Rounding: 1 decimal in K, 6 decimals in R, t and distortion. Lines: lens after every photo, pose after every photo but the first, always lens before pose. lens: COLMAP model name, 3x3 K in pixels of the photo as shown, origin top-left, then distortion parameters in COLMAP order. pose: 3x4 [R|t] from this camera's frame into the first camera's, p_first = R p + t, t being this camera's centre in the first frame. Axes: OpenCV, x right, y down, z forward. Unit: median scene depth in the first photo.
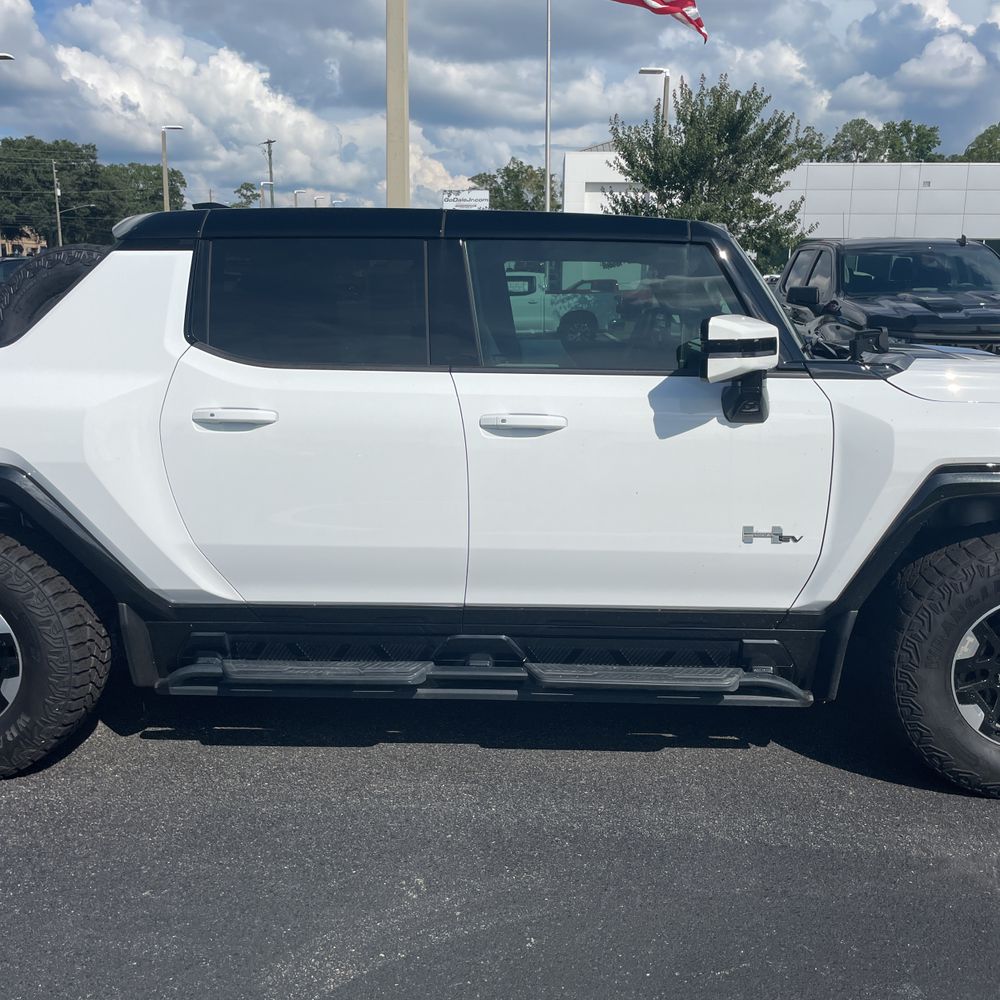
lens RADIAL K [[1013.5, 0, 501.4], [0, 1013.5, 485.2], [0, 0, 1]] dist [0.088756, -0.137253]
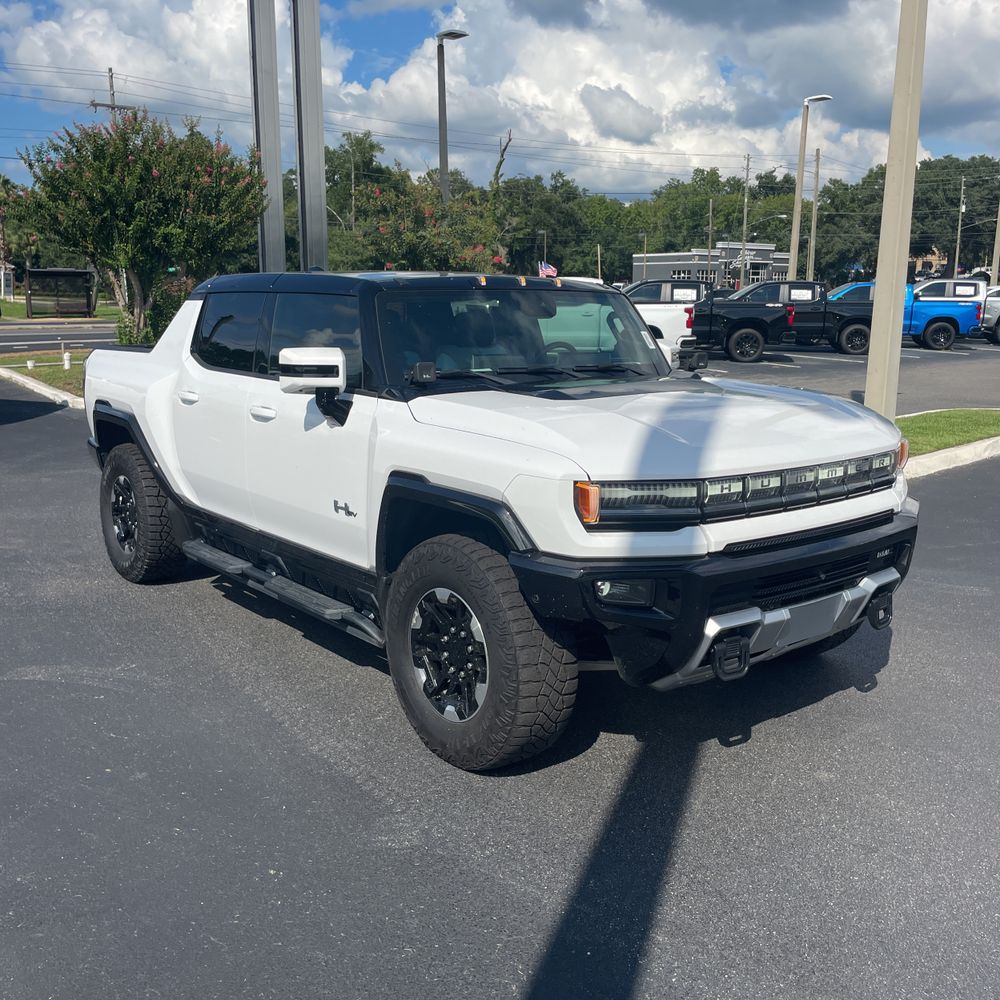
lens RADIAL K [[1013.5, 0, 501.4], [0, 1013.5, 485.2], [0, 0, 1]] dist [0.088756, -0.137253]
pose [[0.672001, 0.130474, -0.728966, 0.177354], [-0.140804, 0.988912, 0.047199, -0.009723], [0.727041, 0.070924, 0.682921, 0.027891]]
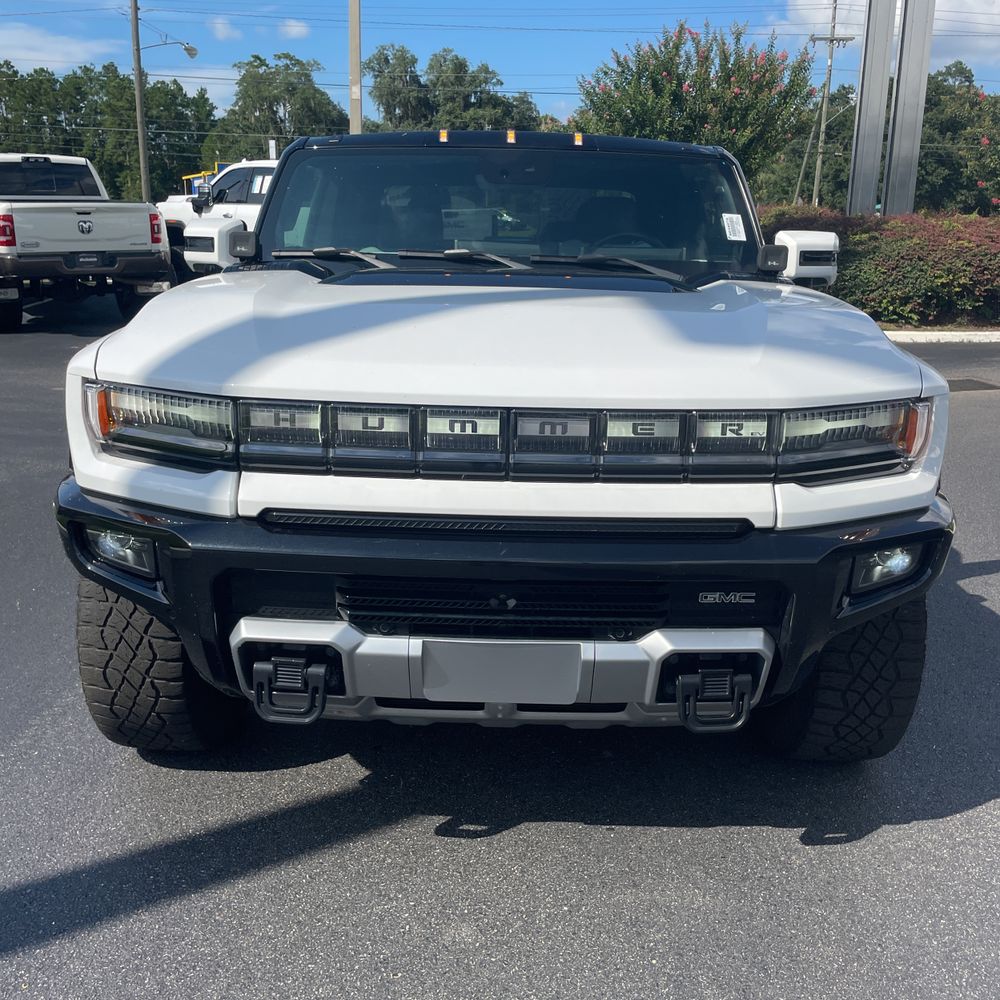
lens RADIAL K [[1013.5, 0, 501.4], [0, 1013.5, 485.2], [0, 0, 1]] dist [0.088756, -0.137253]
pose [[0.056207, 0.232909, -0.970873, 0.182400], [-0.204798, 0.954423, 0.217107, -0.024002], [0.977189, 0.186630, 0.101345, 0.153670]]
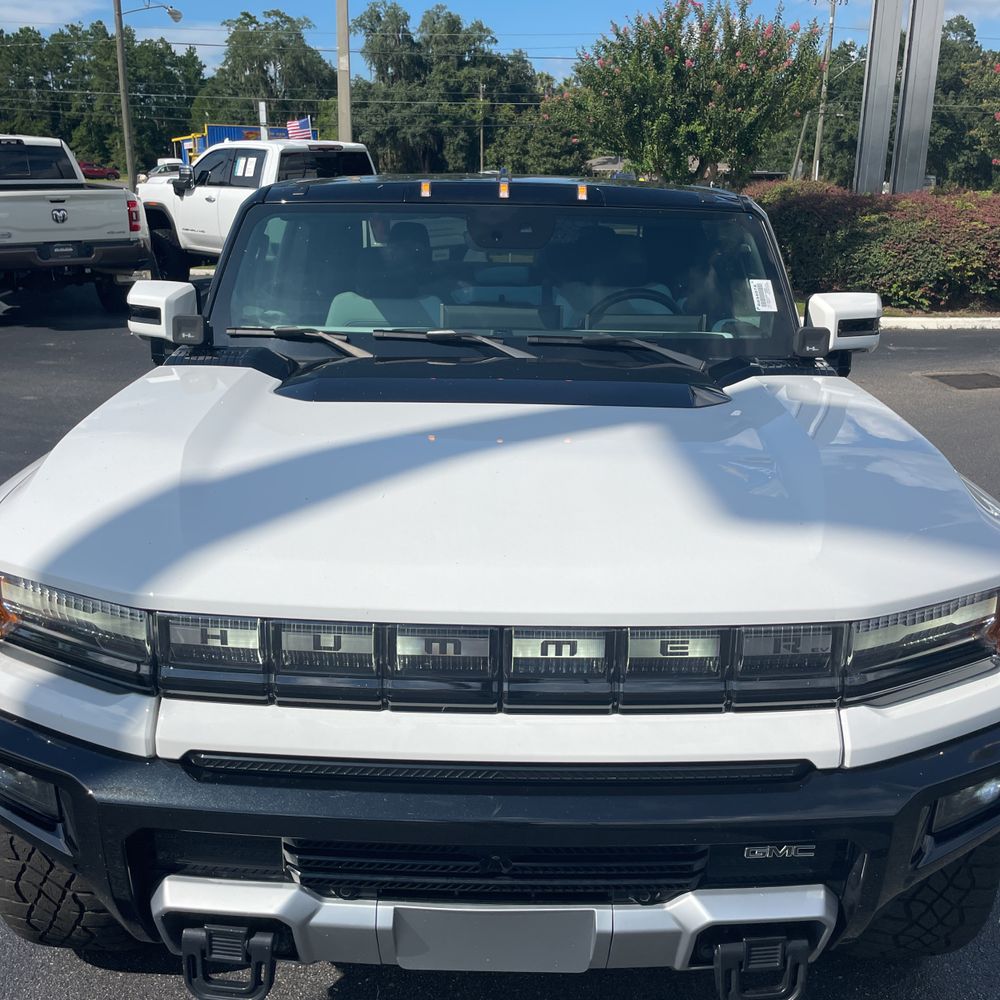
lens RADIAL K [[1013.5, 0, 501.4], [0, 1013.5, 485.2], [0, 0, 1]] dist [0.088756, -0.137253]
pose [[0.060452, 0.268037, -0.961510, 0.160108], [-0.199902, 0.947008, 0.251426, -0.036841], [0.977949, 0.177008, 0.110829, 0.152743]]
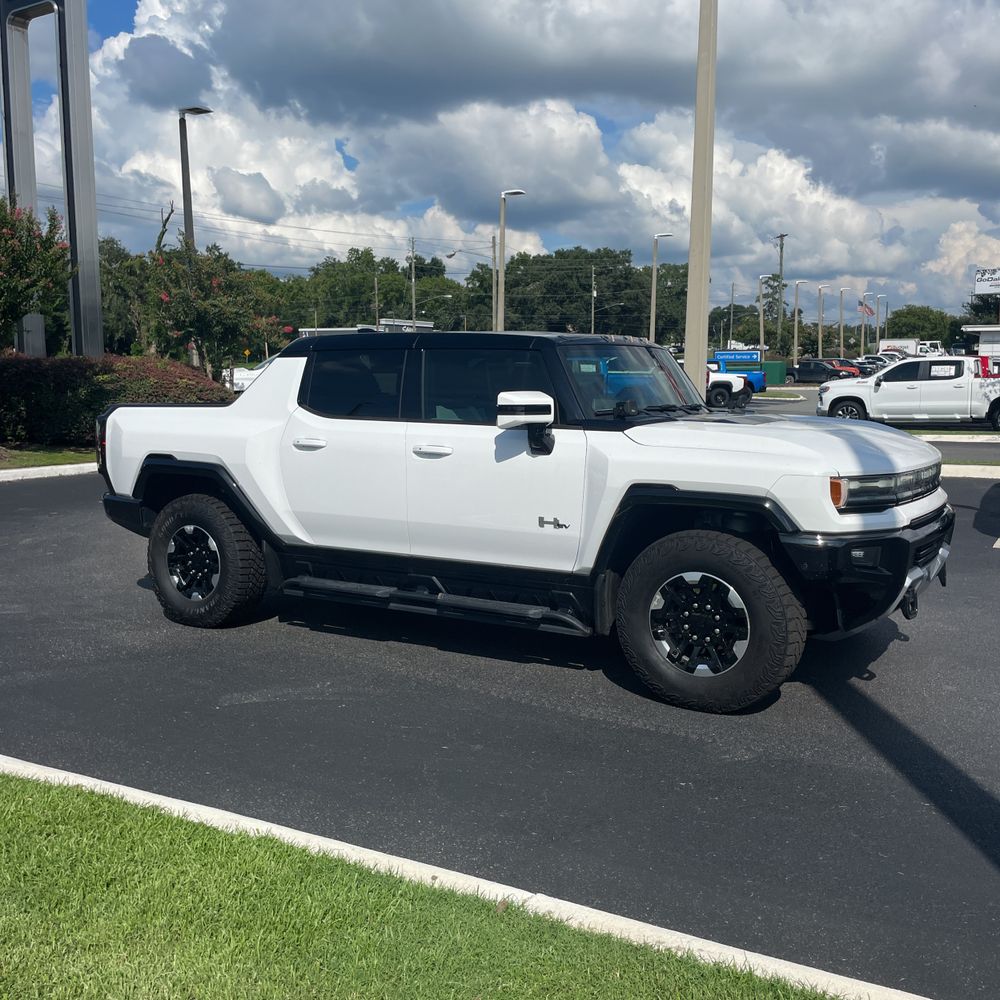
lens RADIAL K [[1007.1, 0, 501.2], [0, 1007.1, 485.6], [0, 0, 1]] dist [0.139901, -0.307837]
pose [[0.877493, 0.047859, -0.477196, 0.123149], [-0.086987, 0.994387, -0.060226, 0.012020], [0.471635, 0.094358, 0.876731, -0.061252]]
